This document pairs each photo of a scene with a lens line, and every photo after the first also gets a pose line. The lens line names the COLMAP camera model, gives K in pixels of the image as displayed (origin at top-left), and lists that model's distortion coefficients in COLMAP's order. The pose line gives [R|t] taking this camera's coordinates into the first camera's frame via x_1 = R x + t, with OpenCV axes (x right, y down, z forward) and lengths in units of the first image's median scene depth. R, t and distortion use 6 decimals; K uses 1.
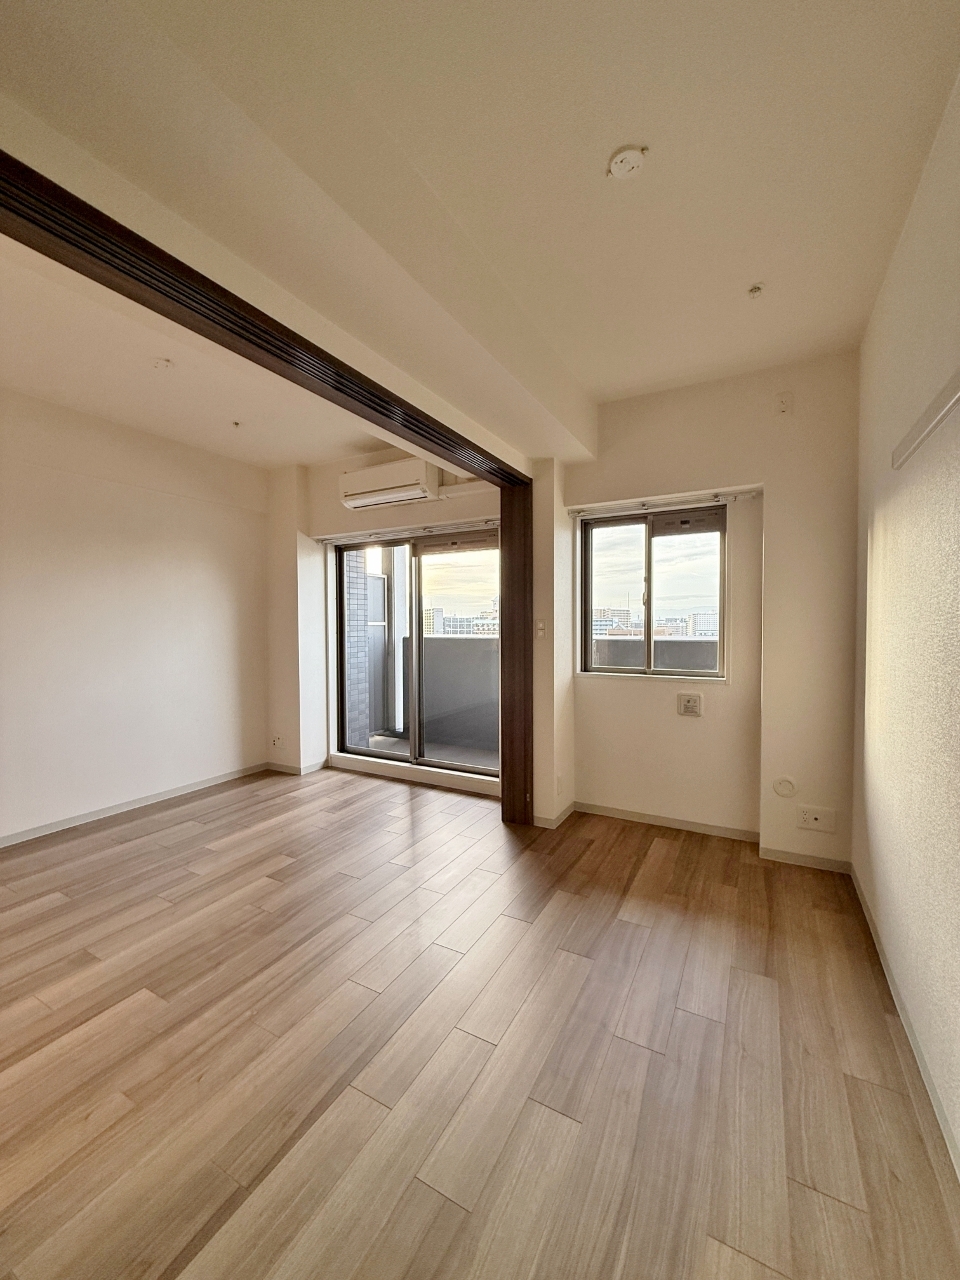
lens RADIAL K [[508.0, 0, 479.5], [0, 508.0, 637.1], [0, 0, 1]] dist [-0.000278, 0.000240]
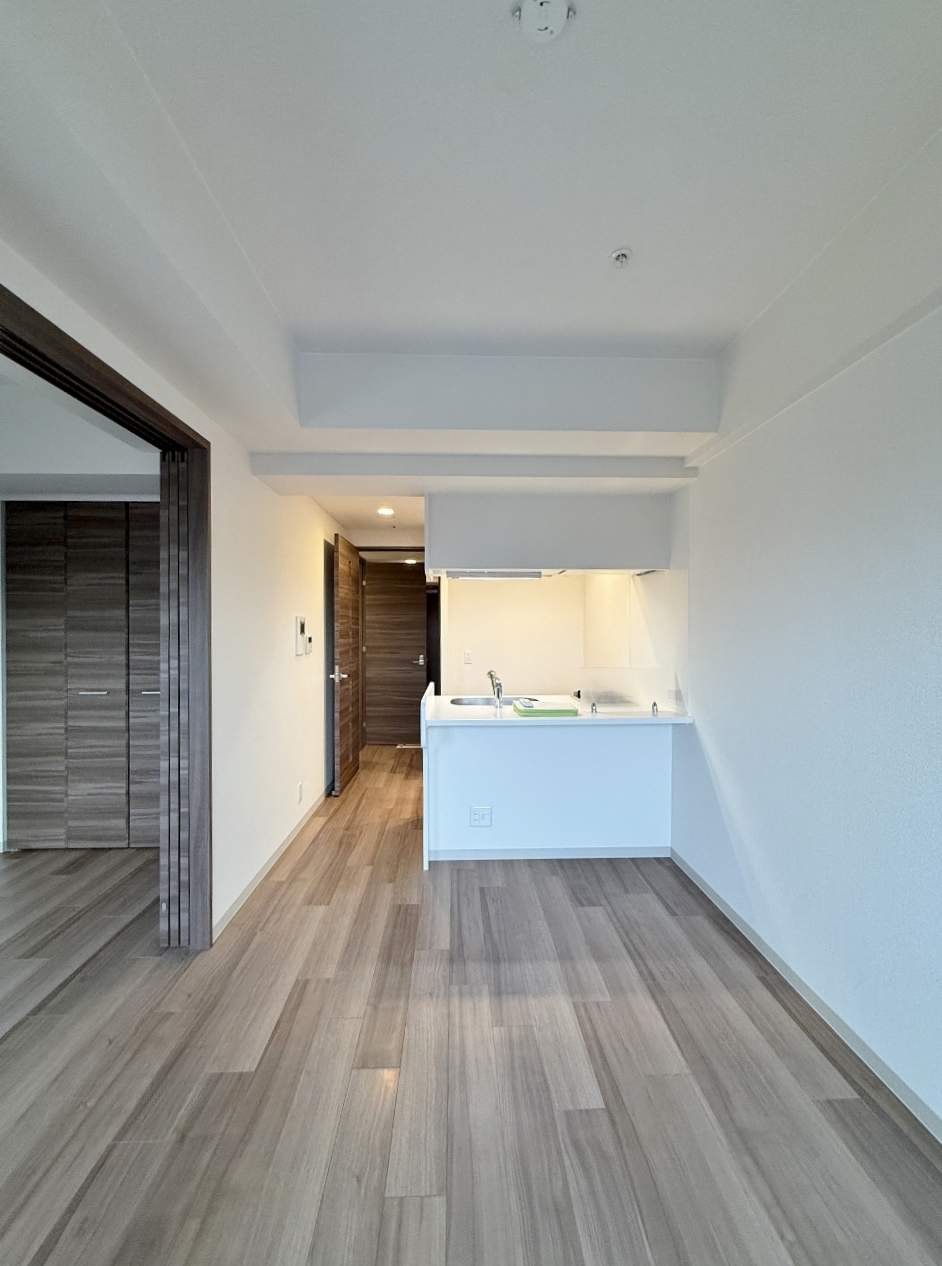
lens RADIAL K [[510.1, 0, 470.5], [0, 510.1, 630.7], [0, 0, 1]] dist [-0.000770, 0.000181]
pose [[-0.858188, 0.007221, -0.513286, -0.298665], [-0.009726, 0.999493, 0.030322, -0.057003], [0.513244, 0.031014, -0.857682, 1.077333]]
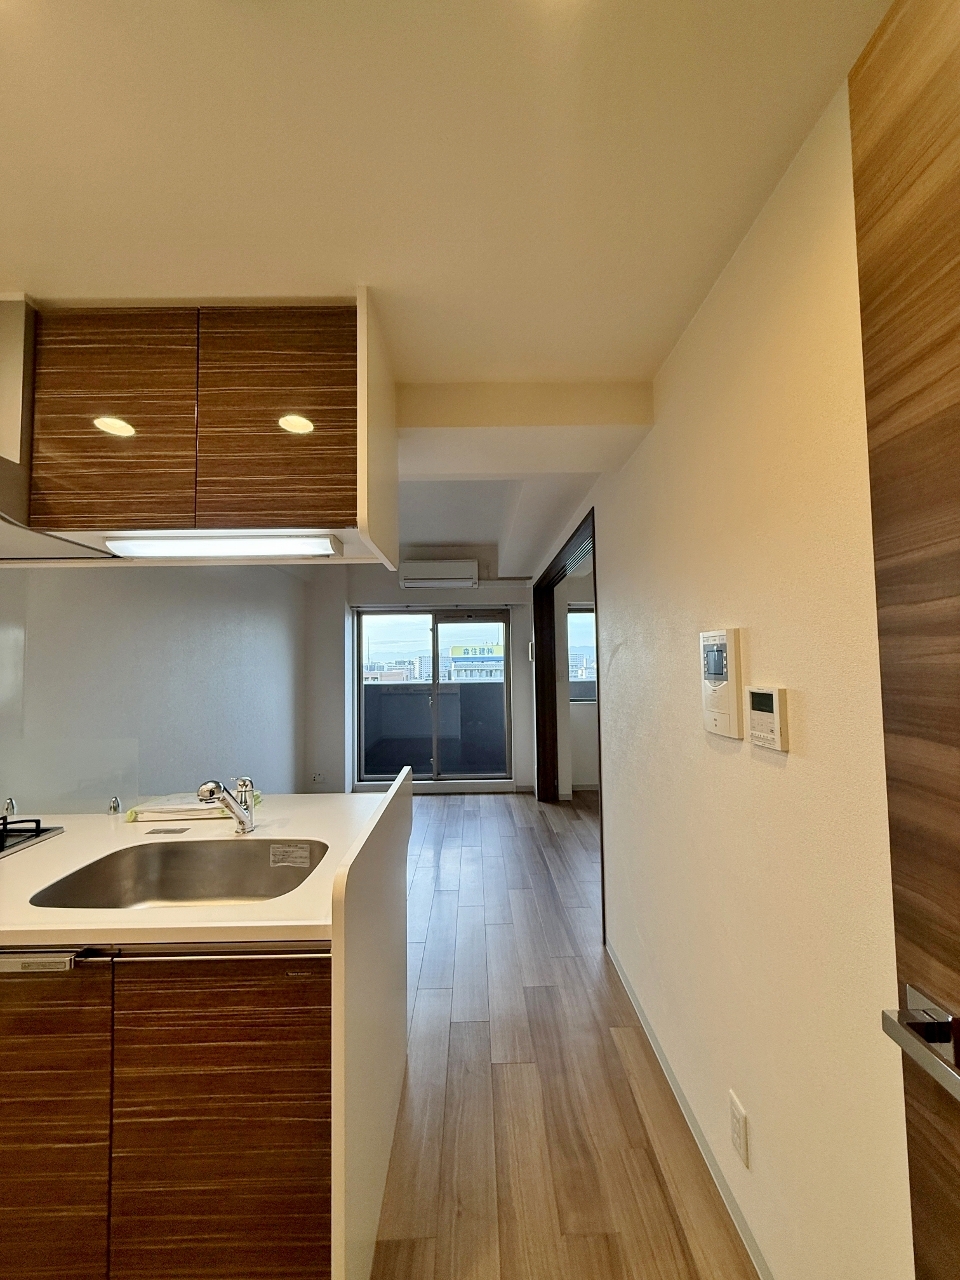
lens RADIAL K [[508.0, 0, 479.5], [0, 508.0, 637.1], [0, 0, 1]] dist [-0.000278, 0.000240]
pose [[0.867903, 0.017590, 0.496422, -0.907182], [0.024313, 0.996671, -0.077822, -0.019875], [-0.496139, 0.079612, 0.864586, -0.291557]]
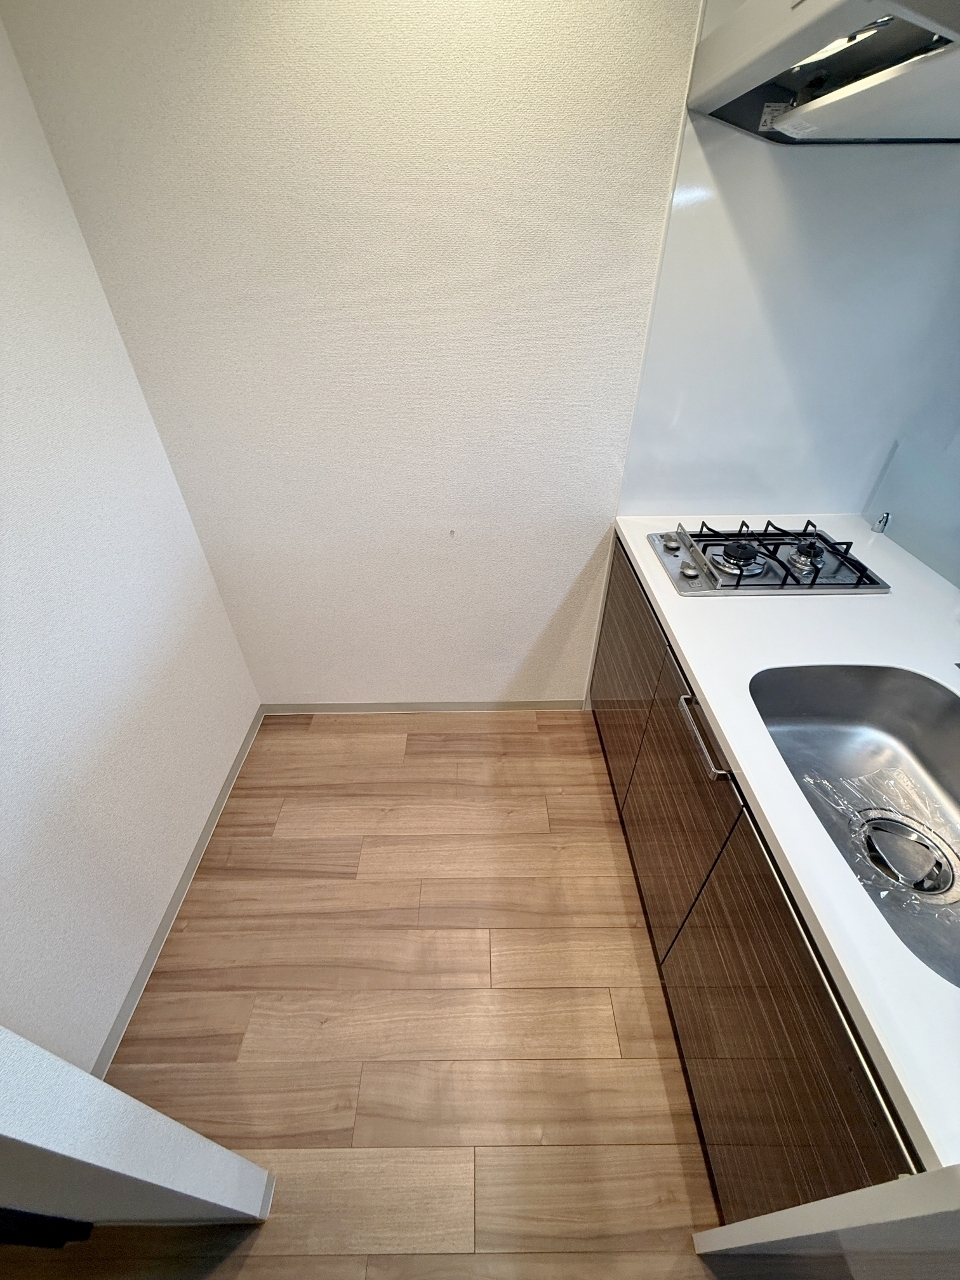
lens RADIAL K [[508.0, 0, 479.5], [0, 508.0, 637.1], [0, 0, 1]] dist [-0.000278, 0.000240]
pose [[0.493897, 0.532786, -0.687171, -0.875052], [-0.019769, 0.796964, 0.603703, -0.085356], [0.869295, -0.284583, 0.404151, -0.100204]]
